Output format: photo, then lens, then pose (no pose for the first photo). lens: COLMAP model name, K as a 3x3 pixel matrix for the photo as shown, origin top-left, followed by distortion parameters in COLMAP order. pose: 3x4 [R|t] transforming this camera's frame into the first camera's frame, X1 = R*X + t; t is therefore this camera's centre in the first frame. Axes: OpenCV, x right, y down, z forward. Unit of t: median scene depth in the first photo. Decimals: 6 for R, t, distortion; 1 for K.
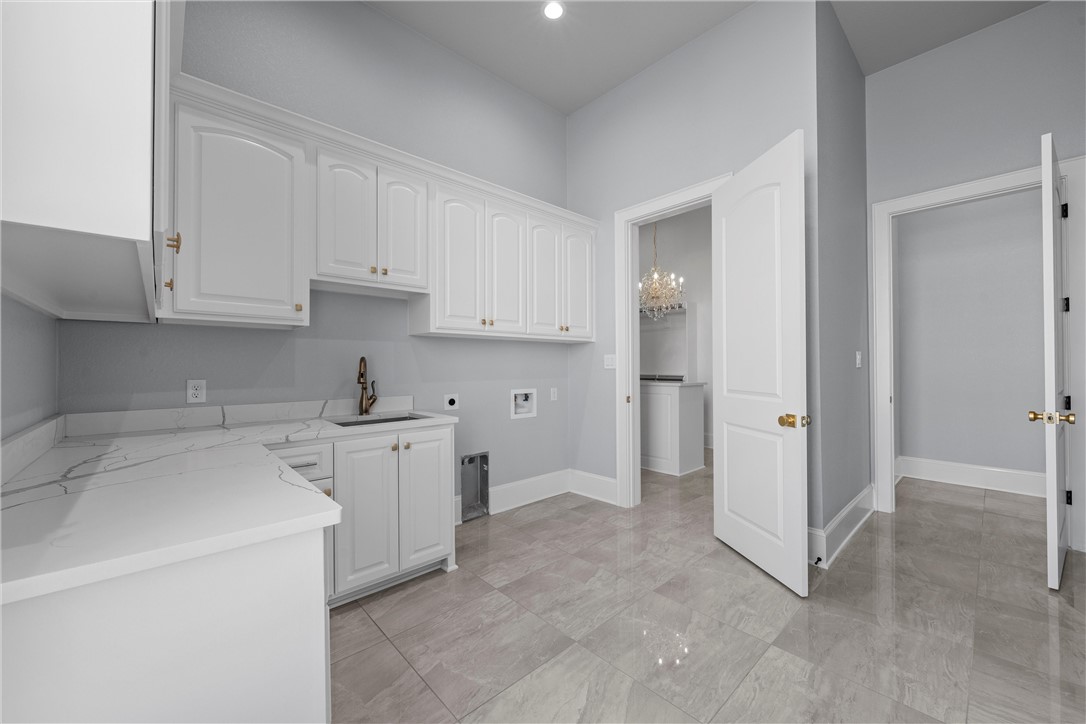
lens RADIAL K [[417.3, 0, 541.8], [0, 417.3, 360.5], [0, 0, 1]] dist [0.001247, 0.000394]
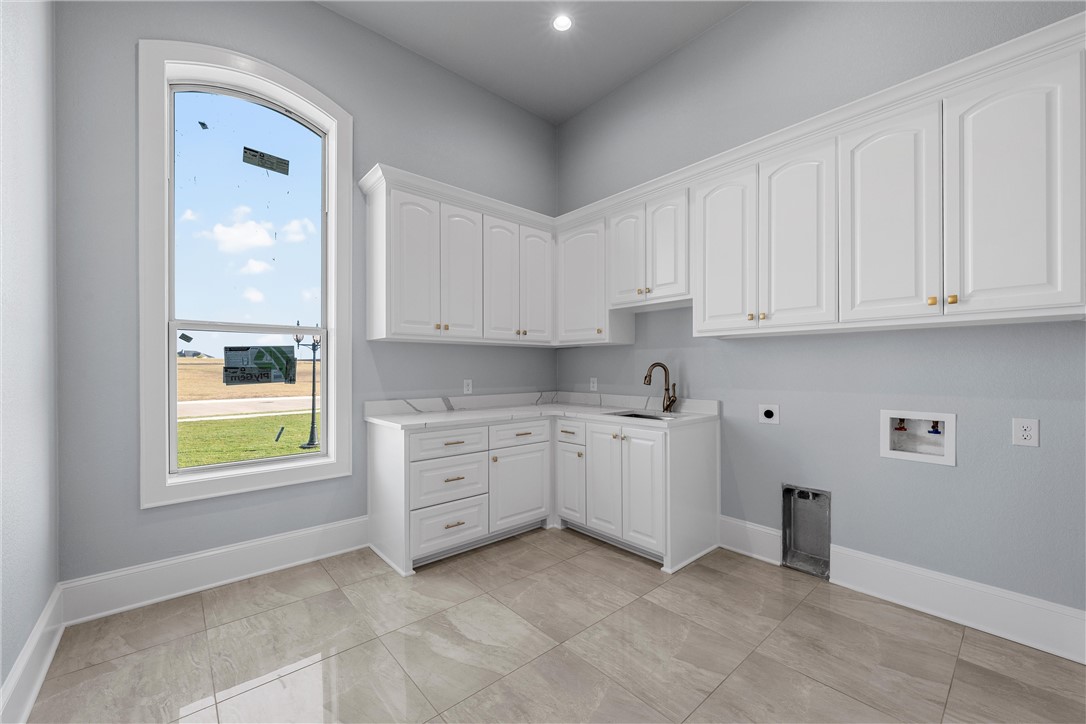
lens RADIAL K [[417.3, 0, 541.3], [0, 417.3, 368.3], [0, 0, 1]] dist [0.001247, 0.000394]
pose [[-0.012255, 0.003475, -0.999919, 0.832134], [0.012456, 0.999917, 0.003322, -0.001090], [0.999847, -0.012414, -0.012297, 0.738484]]
